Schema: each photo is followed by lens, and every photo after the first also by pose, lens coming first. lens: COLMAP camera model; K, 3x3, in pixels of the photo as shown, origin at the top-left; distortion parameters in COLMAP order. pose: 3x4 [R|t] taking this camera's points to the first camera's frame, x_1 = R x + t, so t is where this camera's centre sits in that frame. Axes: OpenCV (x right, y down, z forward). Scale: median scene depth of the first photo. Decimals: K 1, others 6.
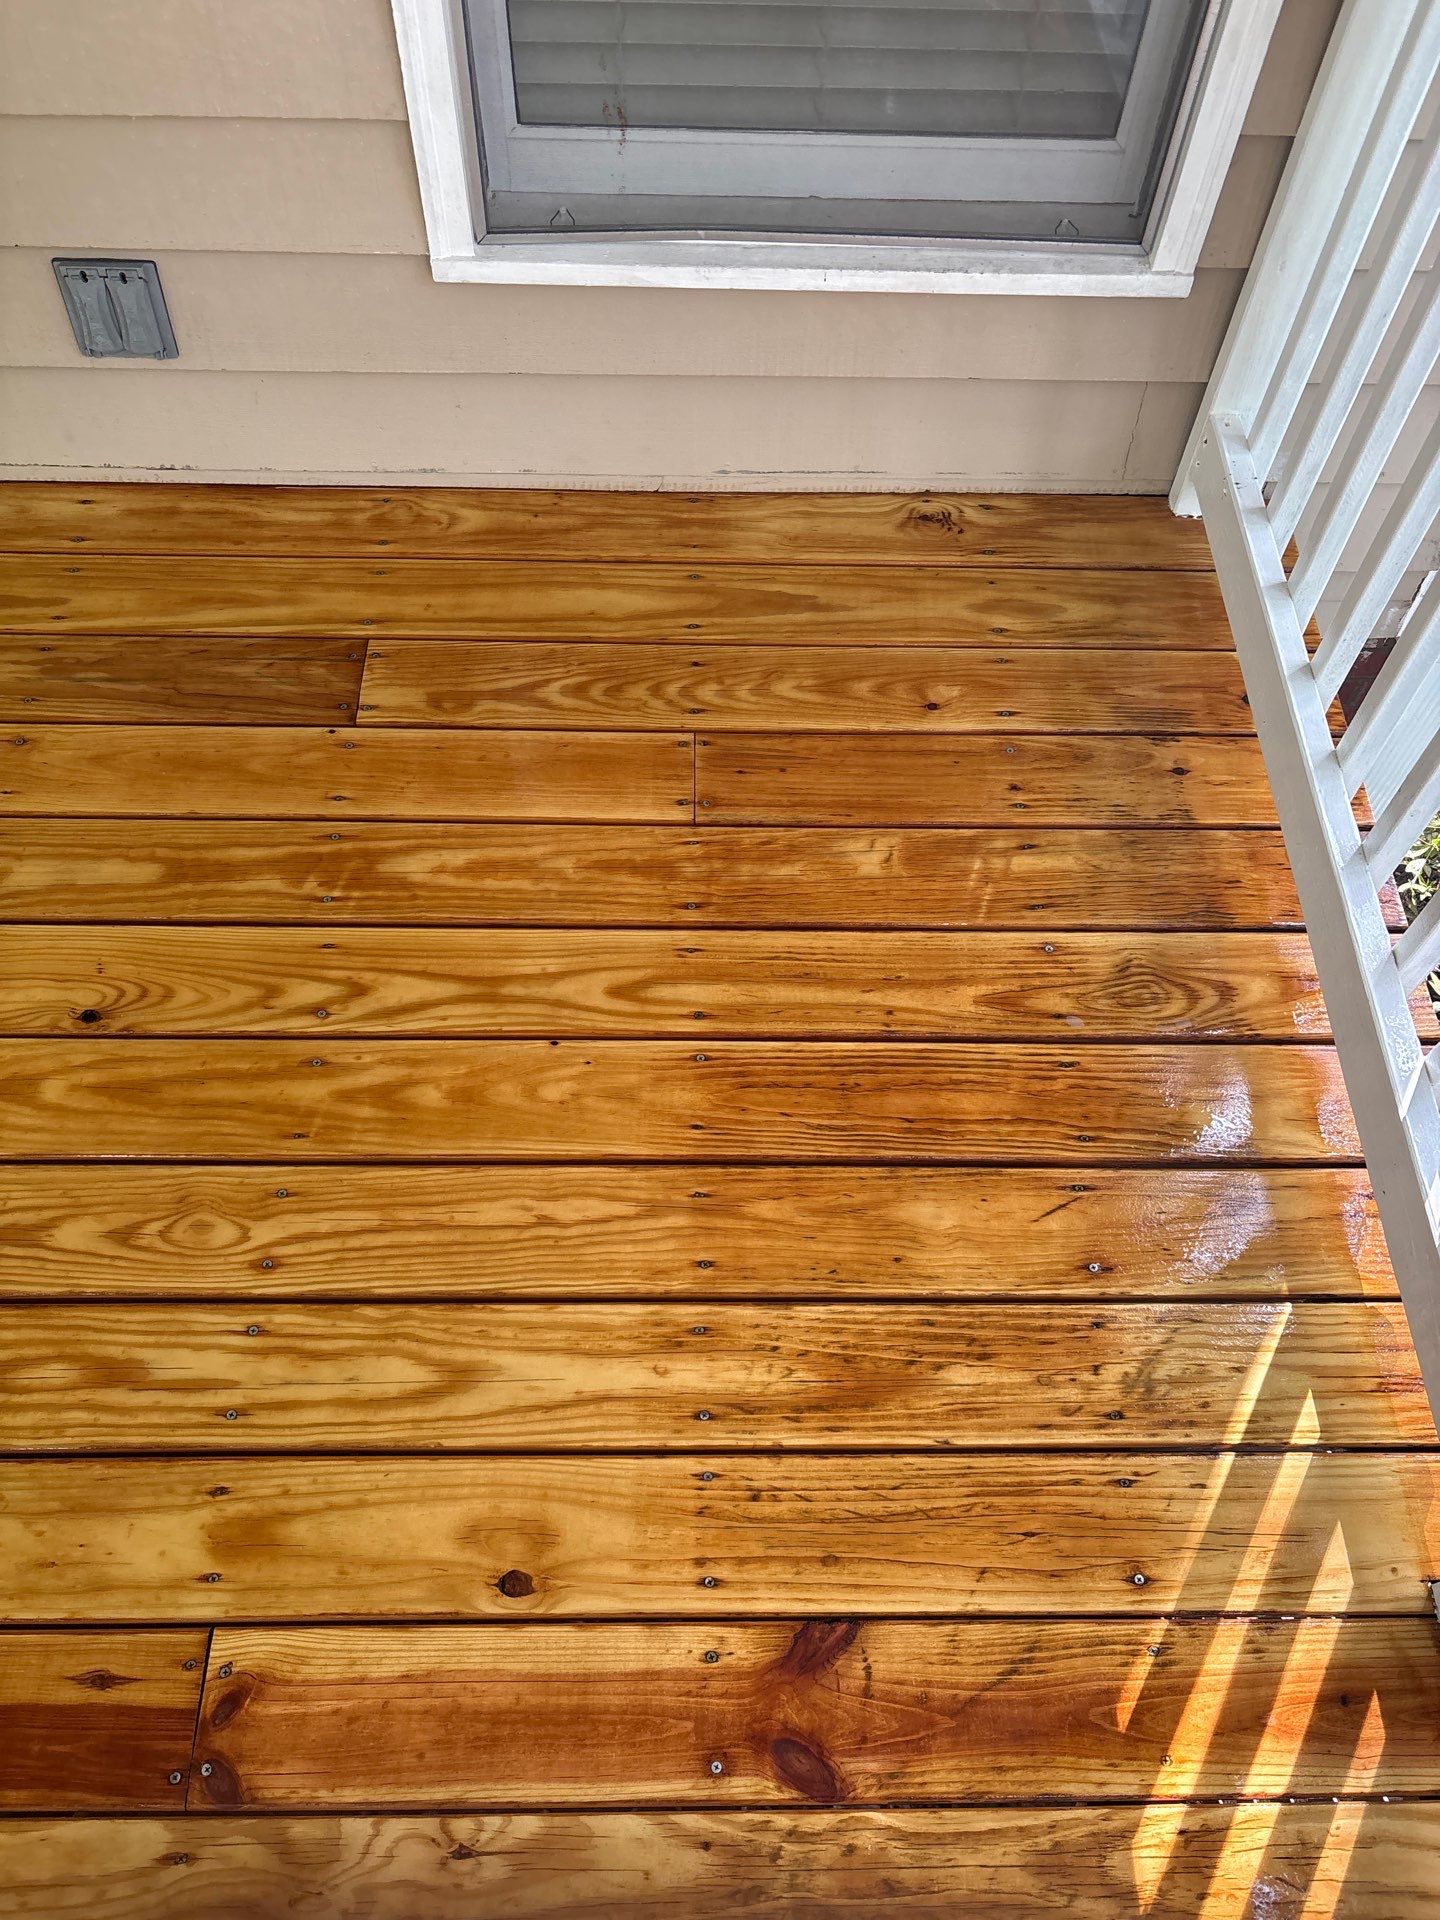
lens RADIAL K [[1408.1, 0, 720.0], [0, 1408.1, 960.0], [0, 0, 1]] dist [0.022107, -0.011246]
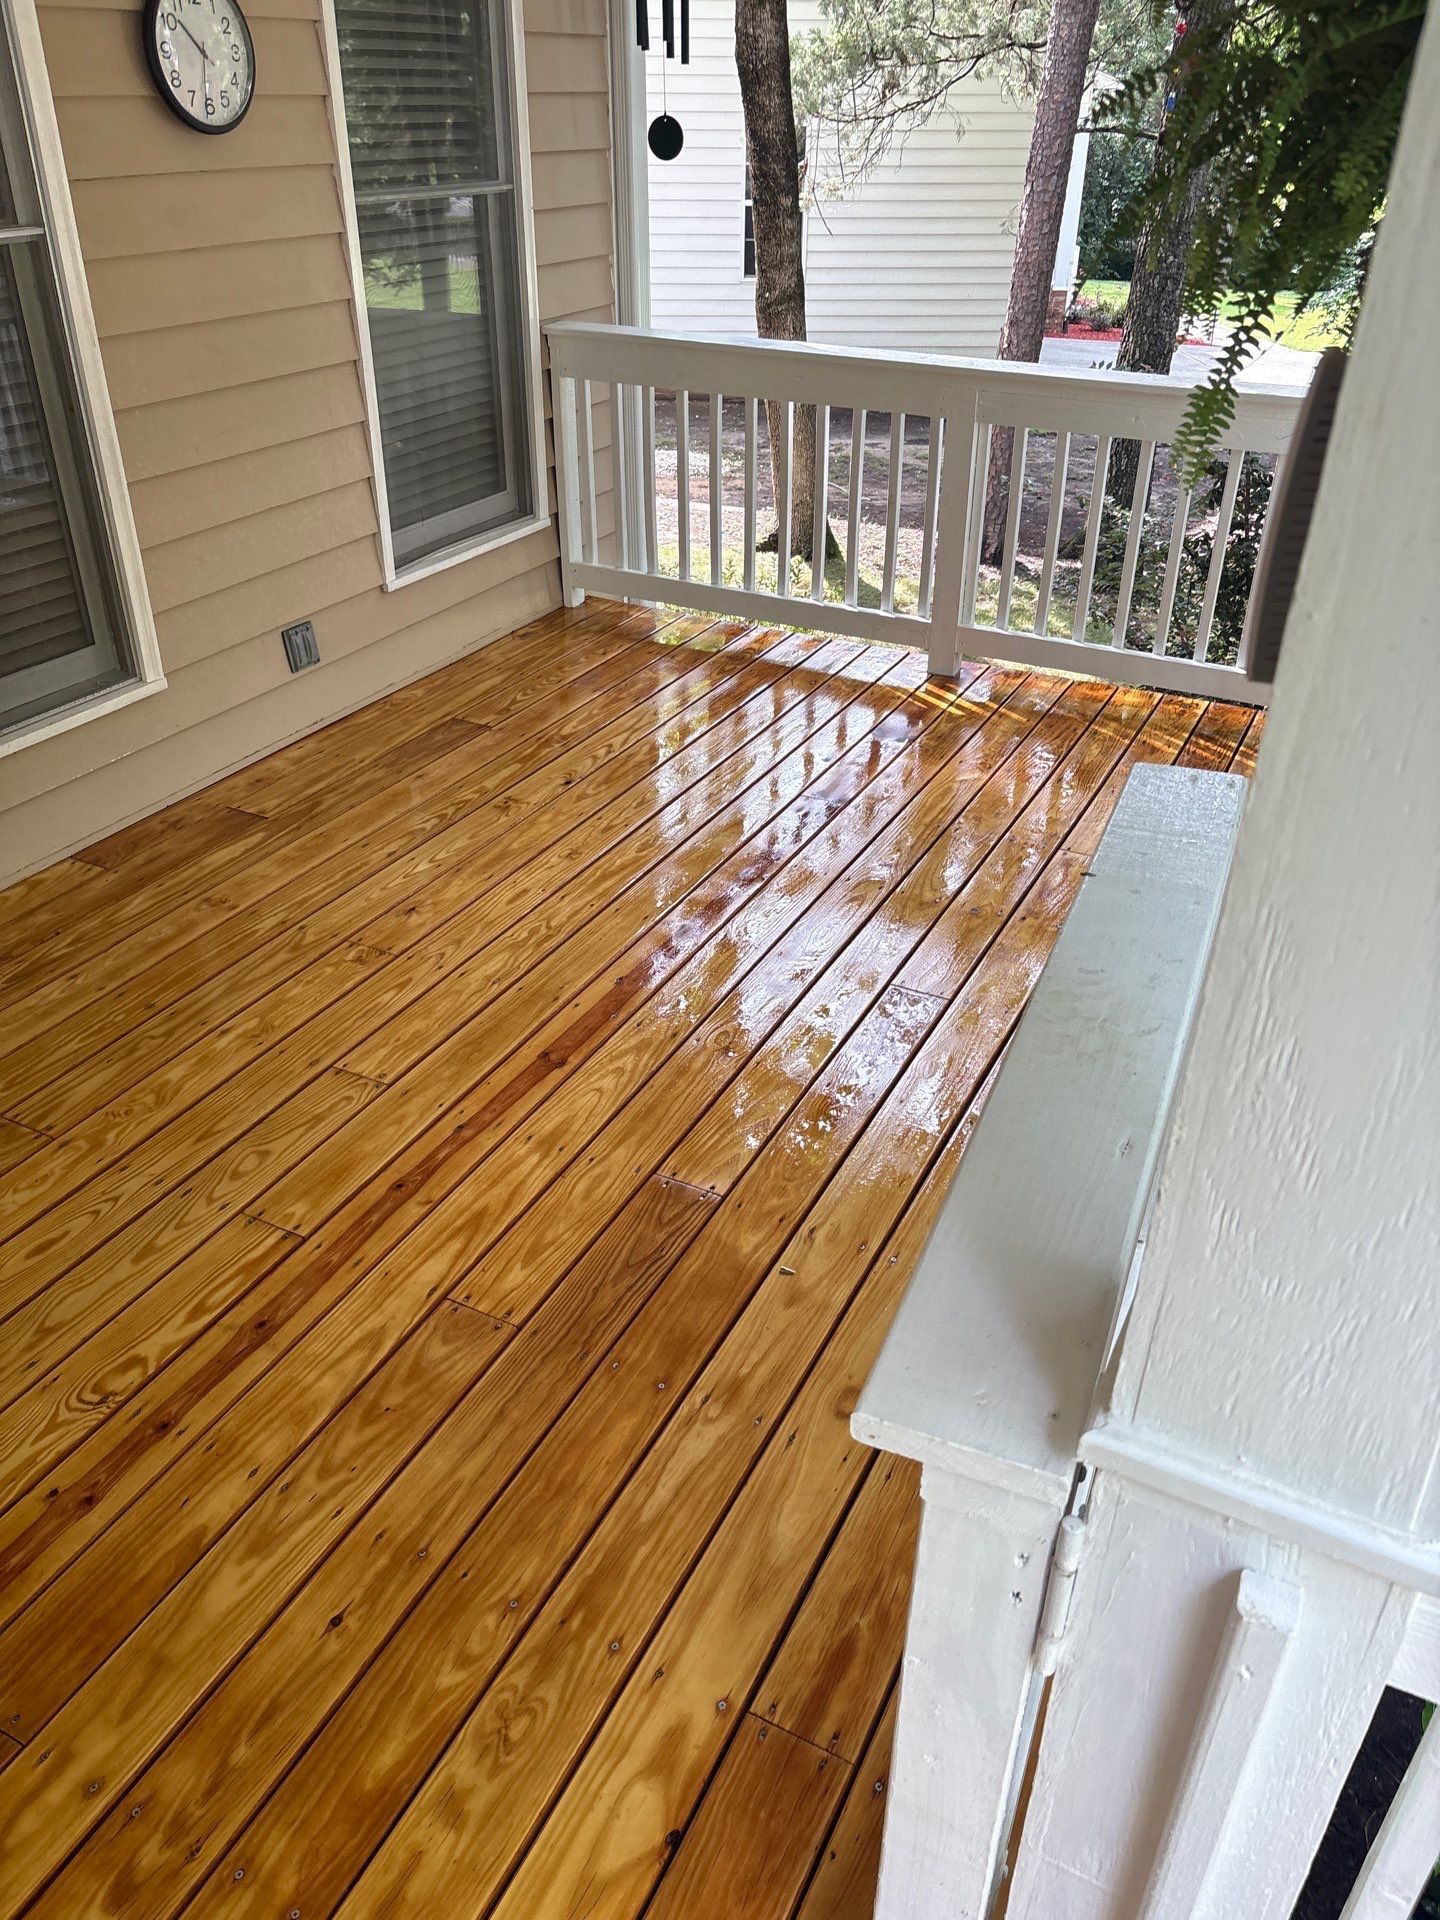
lens RADIAL K [[1408.1, 0, 720.0], [0, 1408.1, 960.0], [0, 0, 1]] dist [0.022107, -0.011246]
pose [[0.467441, -0.487780, 0.737271, -2.093216], [0.757476, 0.650979, -0.049563, 0.519765], [-0.455772, 0.581633, 0.673776, -0.587846]]
